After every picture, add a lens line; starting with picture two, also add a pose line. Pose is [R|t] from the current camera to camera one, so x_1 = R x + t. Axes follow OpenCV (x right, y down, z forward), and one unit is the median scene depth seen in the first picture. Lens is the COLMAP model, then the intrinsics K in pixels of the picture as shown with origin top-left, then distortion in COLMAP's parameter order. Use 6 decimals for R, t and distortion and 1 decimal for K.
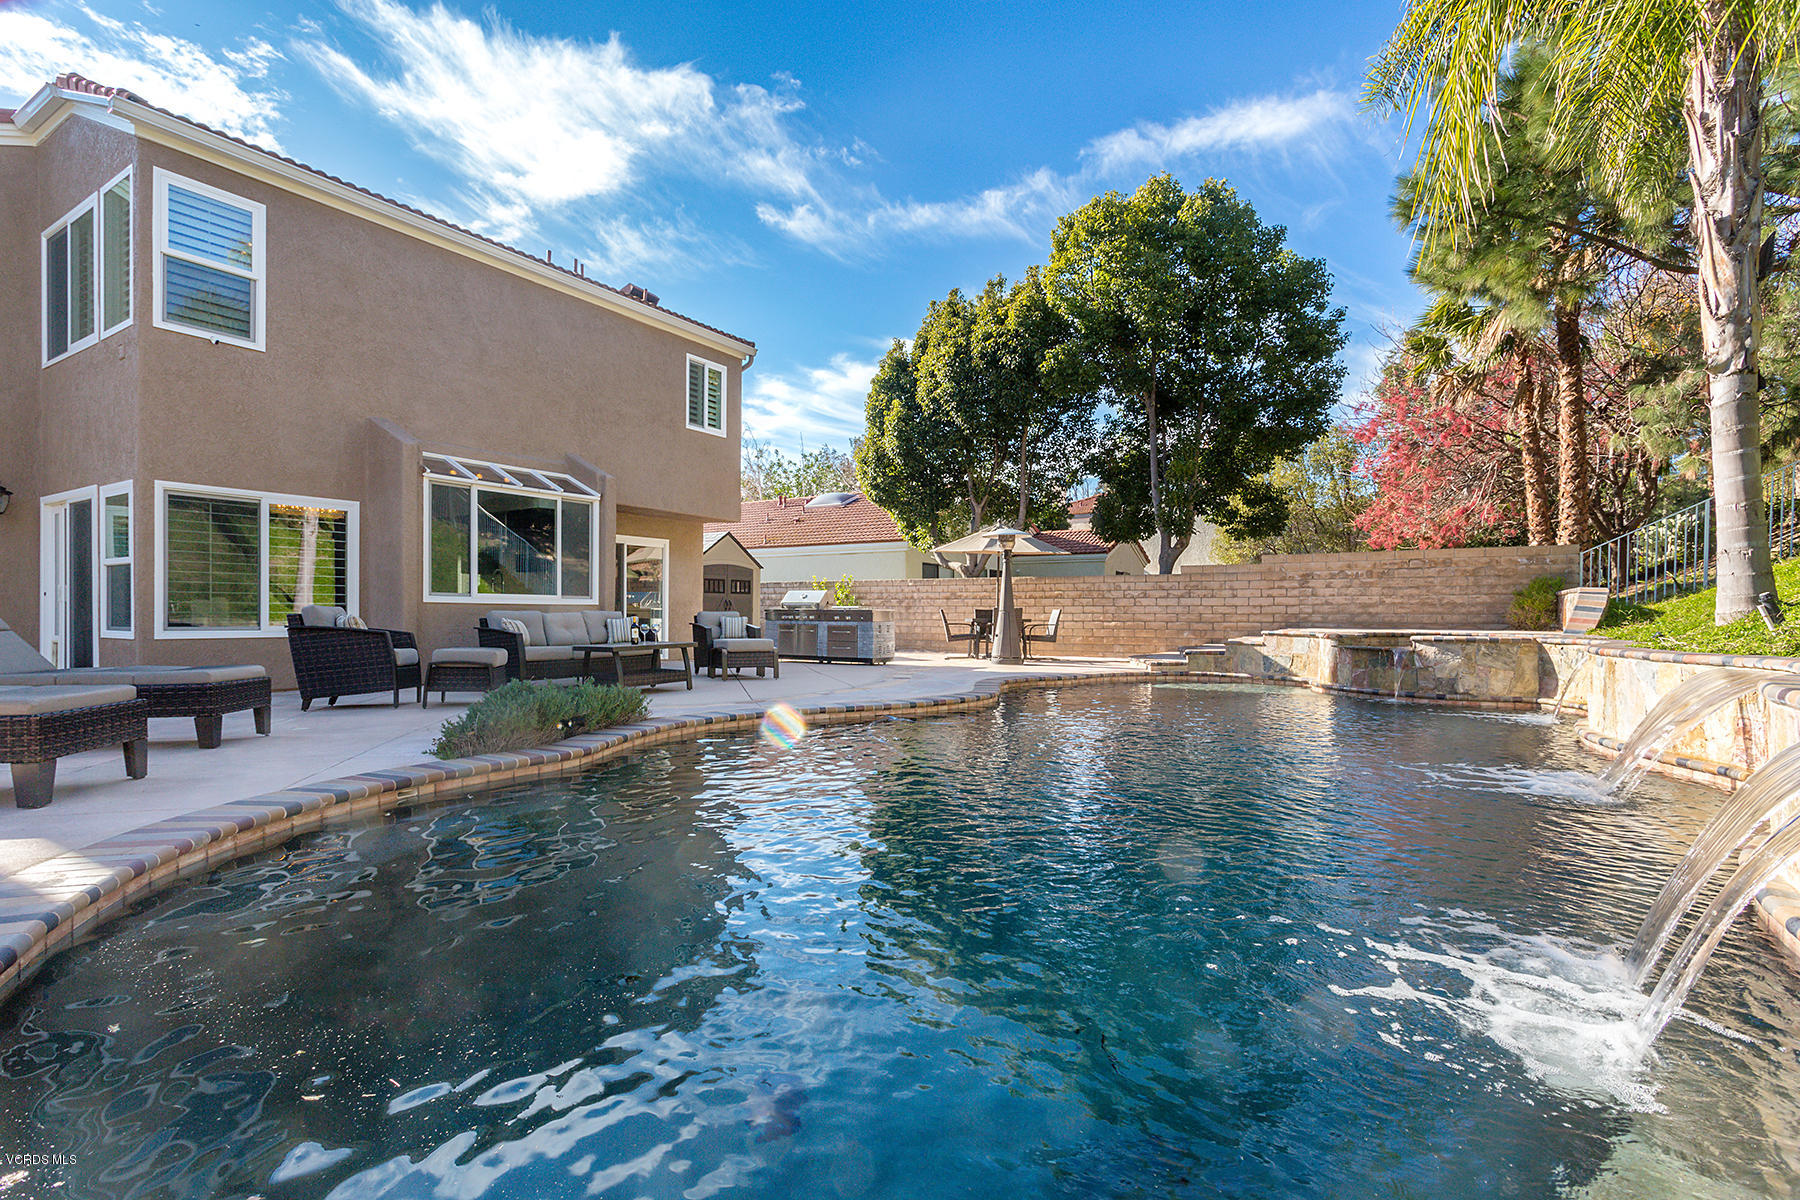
lens RADIAL K [[877.6, 0, 910.6], [0, 877.6, 616.5], [0, 0, 1]] dist [0.015603, -0.000948]
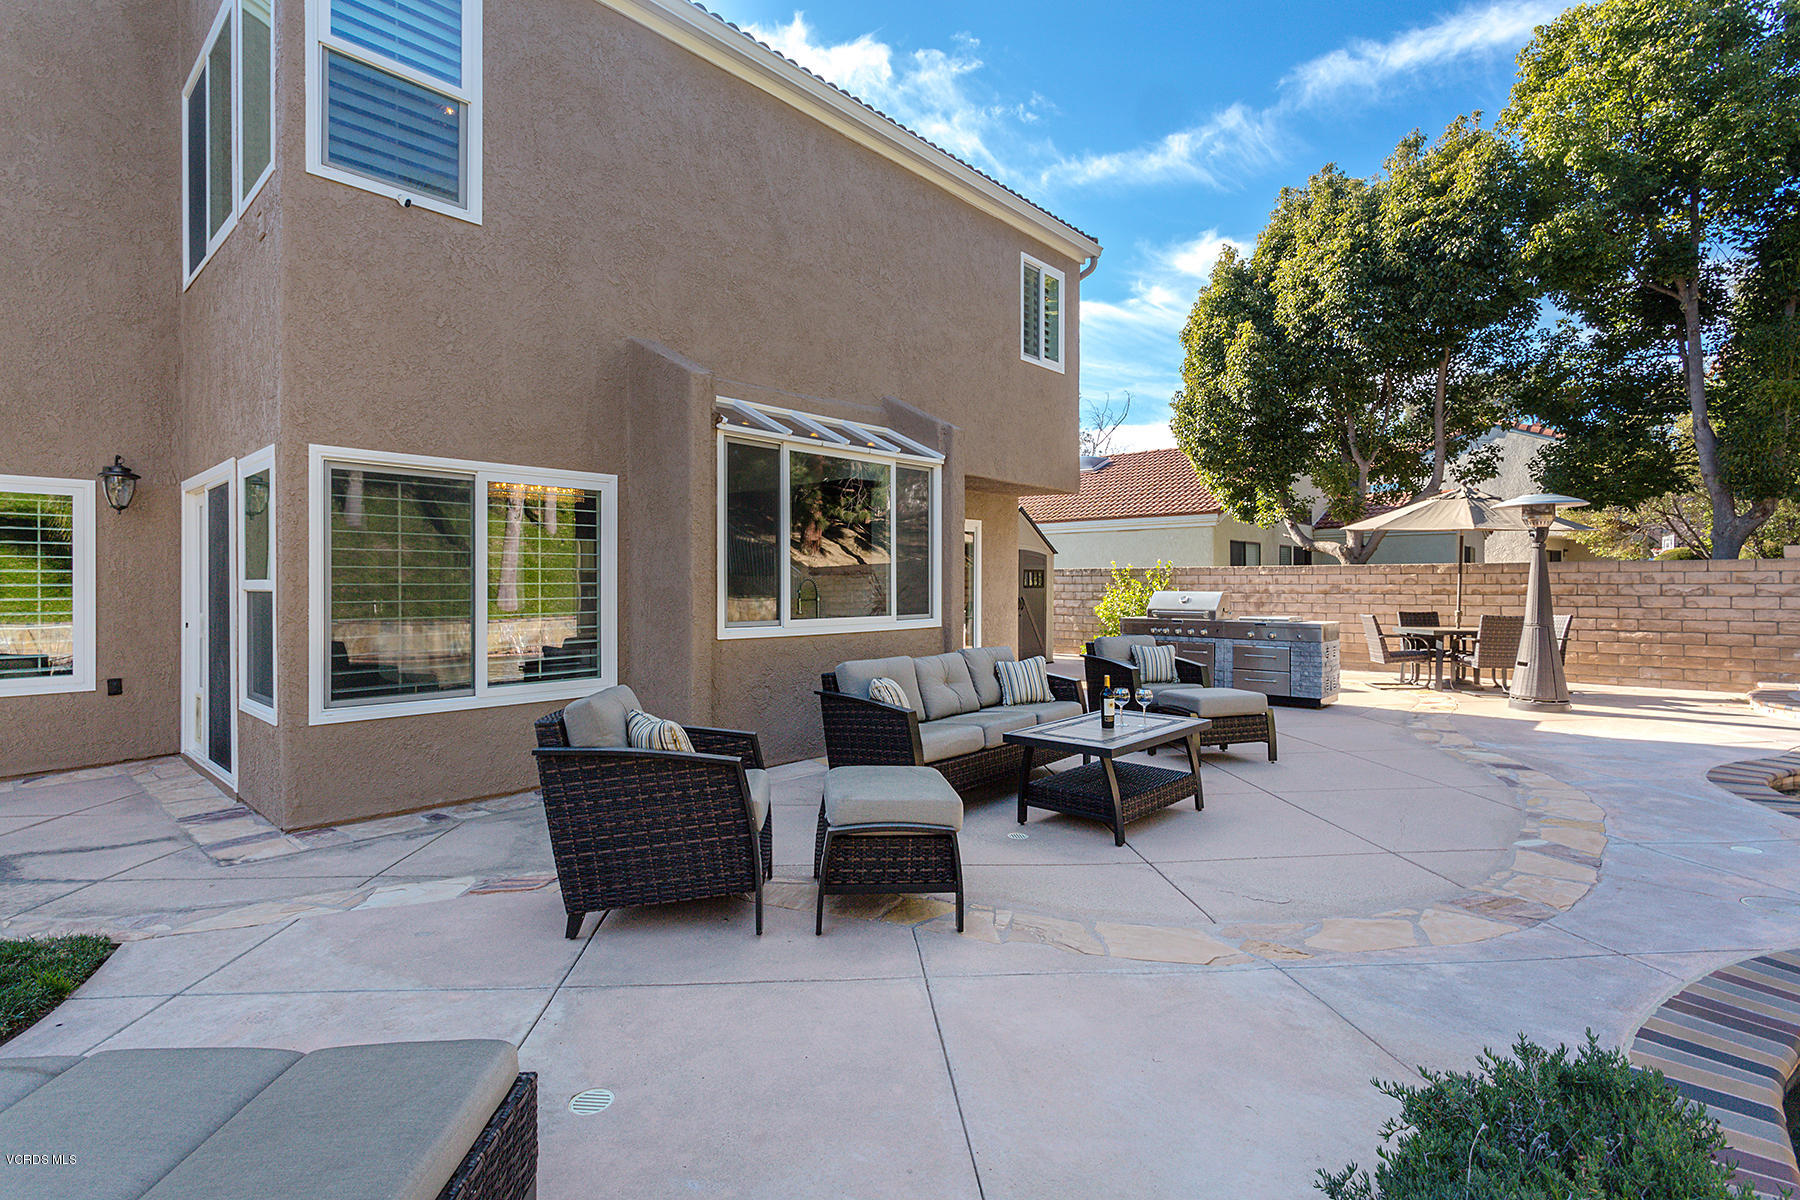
lens RADIAL K [[858.5, 0, 900.1], [0, 858.5, 583.3], [0, 0, 1]] dist [0.003943, 0.001510]
pose [[0.984540, -0.006405, -0.175043, -0.211983], [0.005891, 0.999977, -0.003461, -0.033274], [0.175061, 0.002377, 0.984555, 0.289451]]
